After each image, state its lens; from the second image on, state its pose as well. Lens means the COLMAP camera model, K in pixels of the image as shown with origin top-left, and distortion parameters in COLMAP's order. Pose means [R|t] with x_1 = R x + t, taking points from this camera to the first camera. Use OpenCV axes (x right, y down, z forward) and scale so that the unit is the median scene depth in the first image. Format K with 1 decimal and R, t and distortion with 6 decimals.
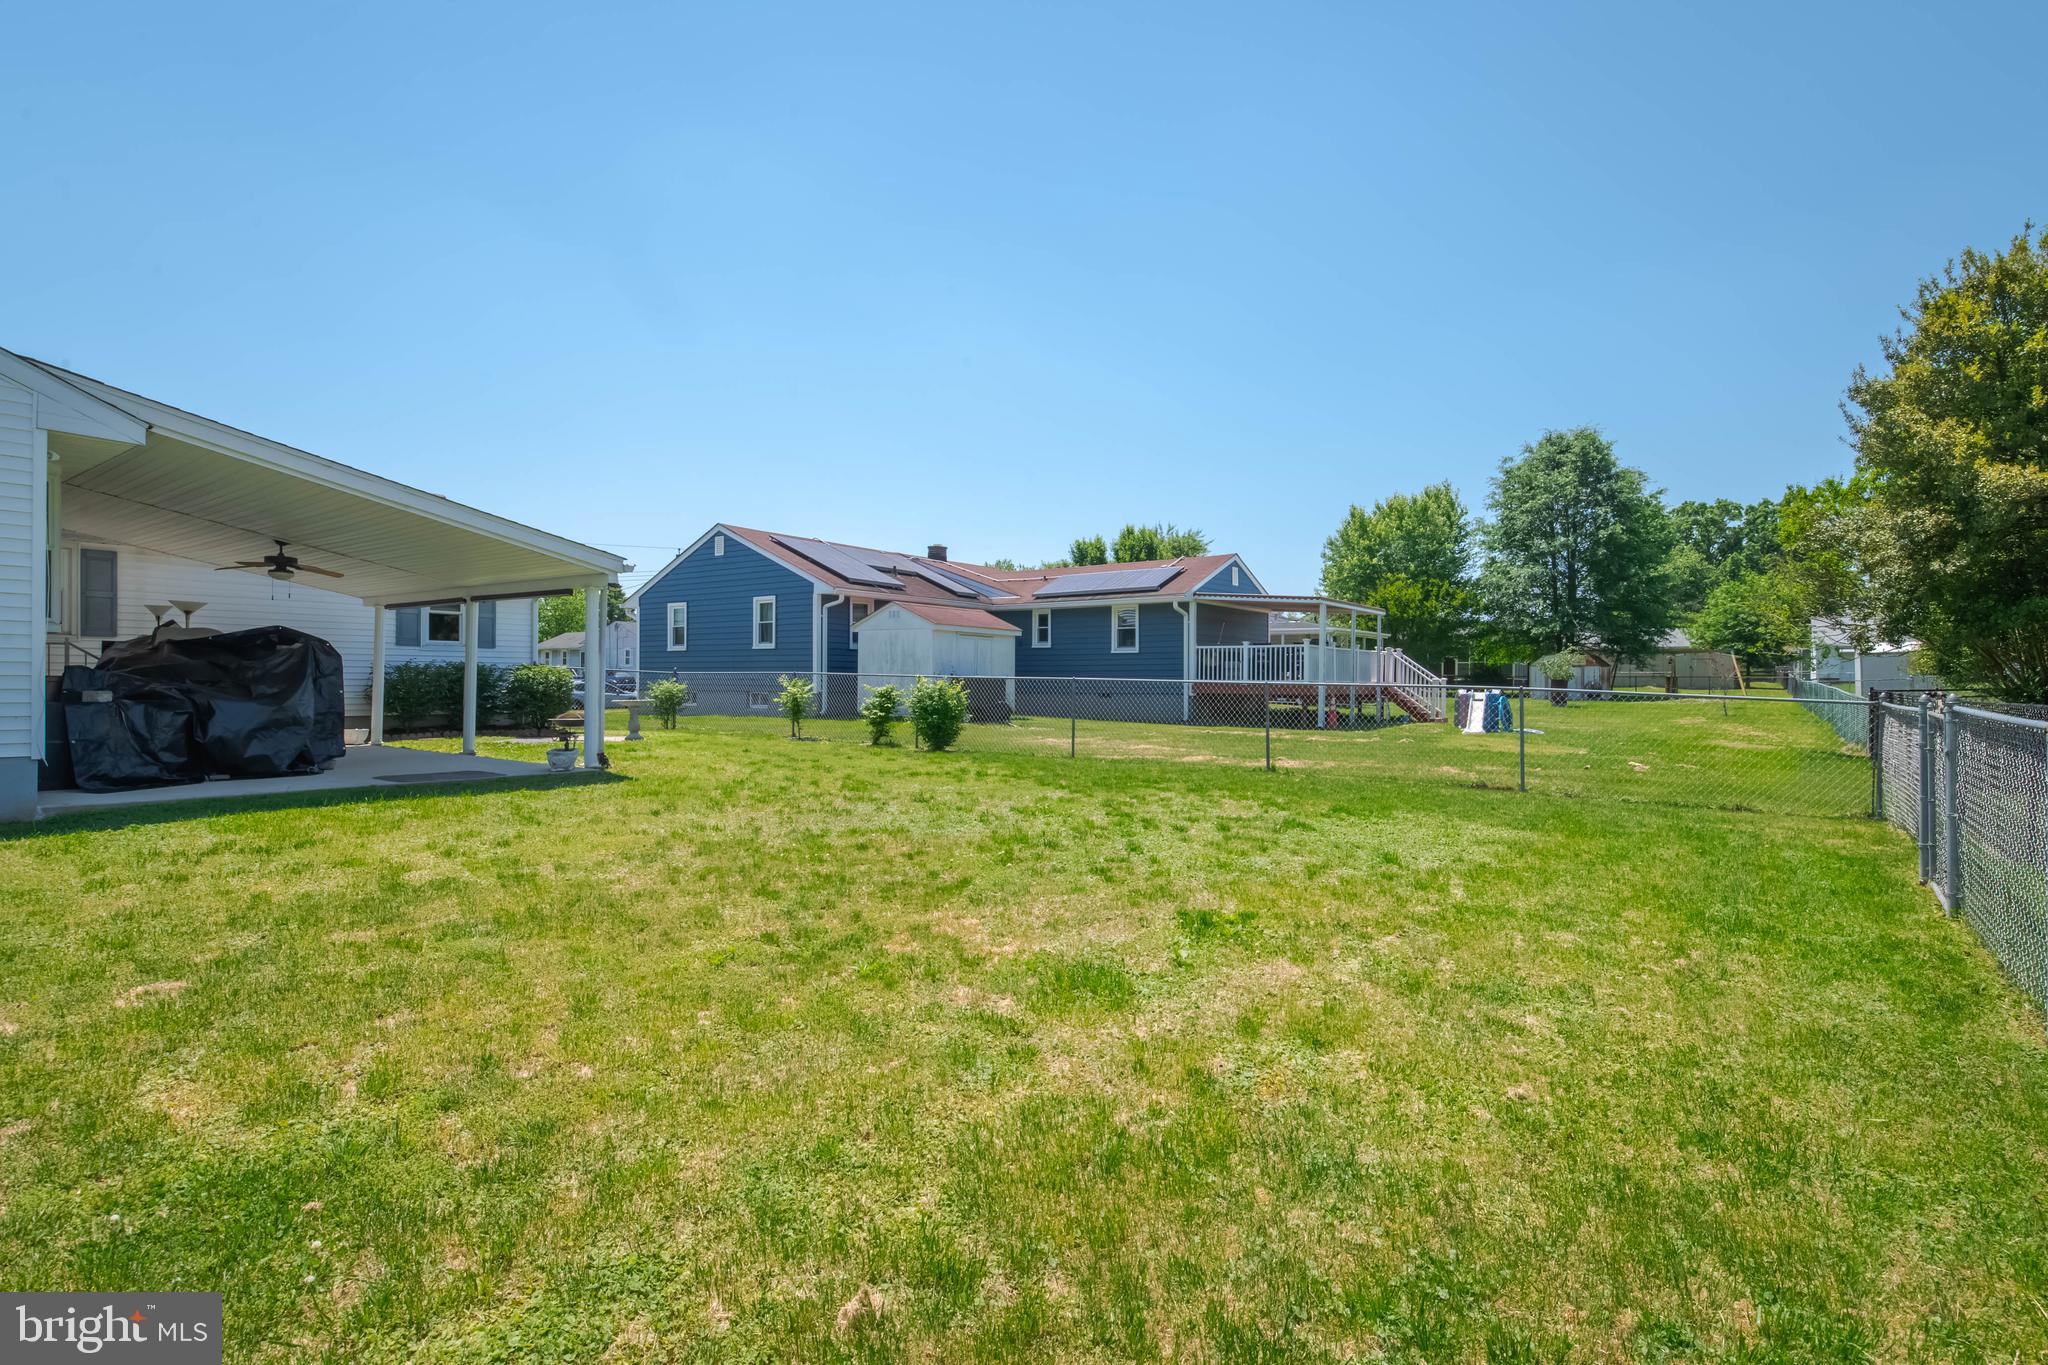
lens RADIAL K [[1006.4, 0, 1050.7], [0, 1006.4, 688.9], [0, 0, 1]] dist [0.002156, -0.008454]
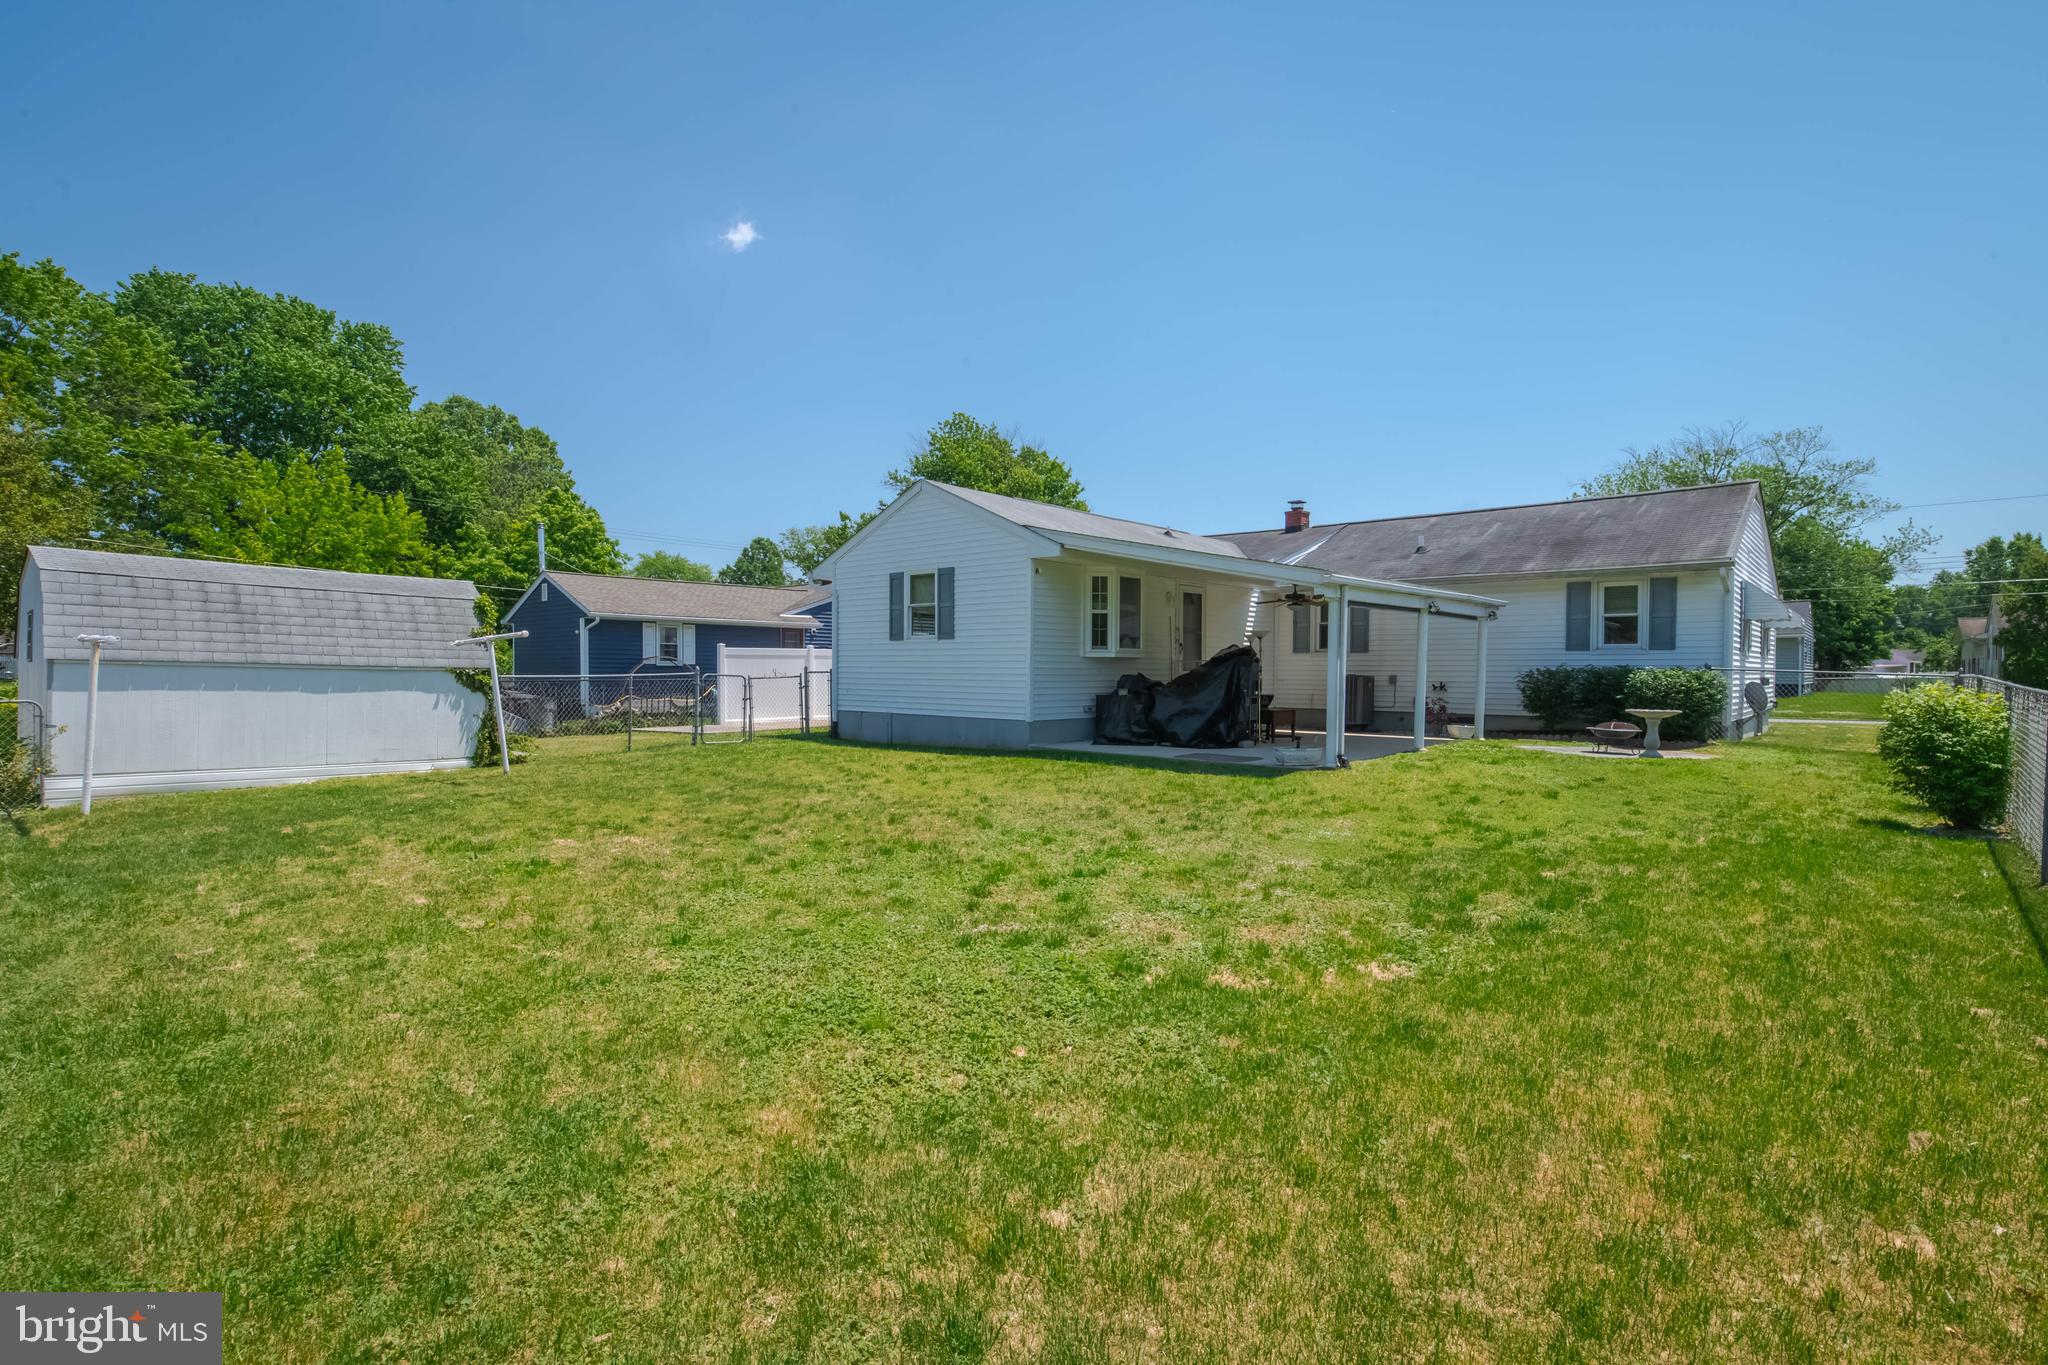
lens RADIAL K [[972.9, 0, 1031.8], [0, 972.9, 682.6], [0, 0, 1]] dist [-0.003381, -0.001460]
pose [[-0.122164, 0.007458, -0.992482, 0.553035], [-0.011423, 0.999895, 0.008920, -0.015925], [0.992444, 0.012427, -0.122066, 0.731654]]
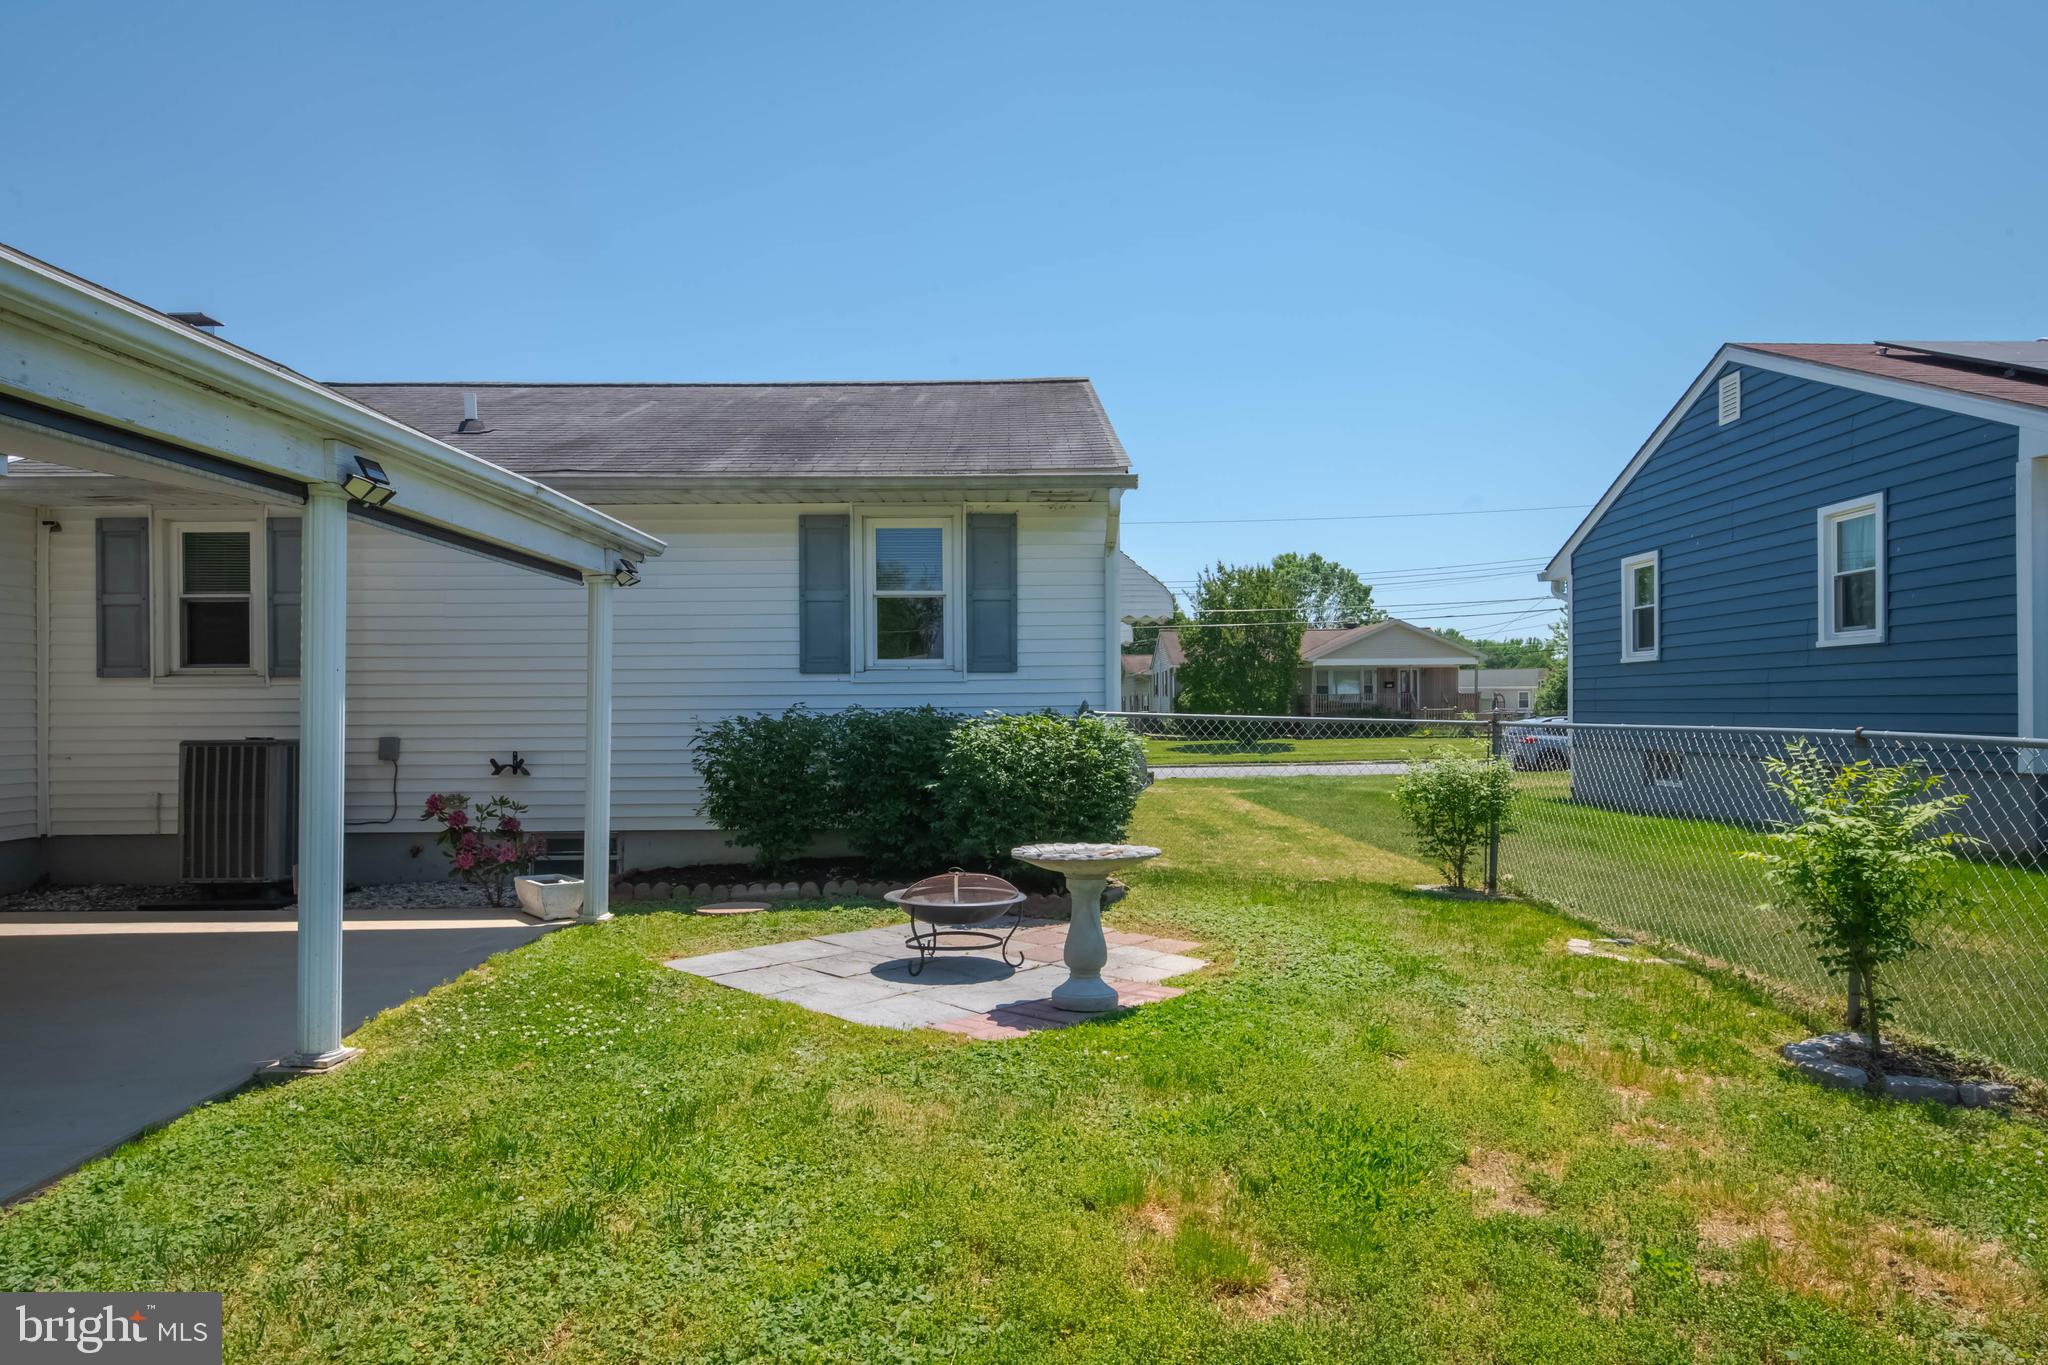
lens RADIAL K [[1172.3, 0, 1024.9], [0, 1172.3, 708.2], [0, 0, 1]] dist [0.004965, -0.000048]
pose [[0.573080, -0.010821, -0.819428, -0.213095], [0.004864, 0.999940, -0.009803, -0.028567], [0.819485, 0.001632, 0.573098, 1.006996]]
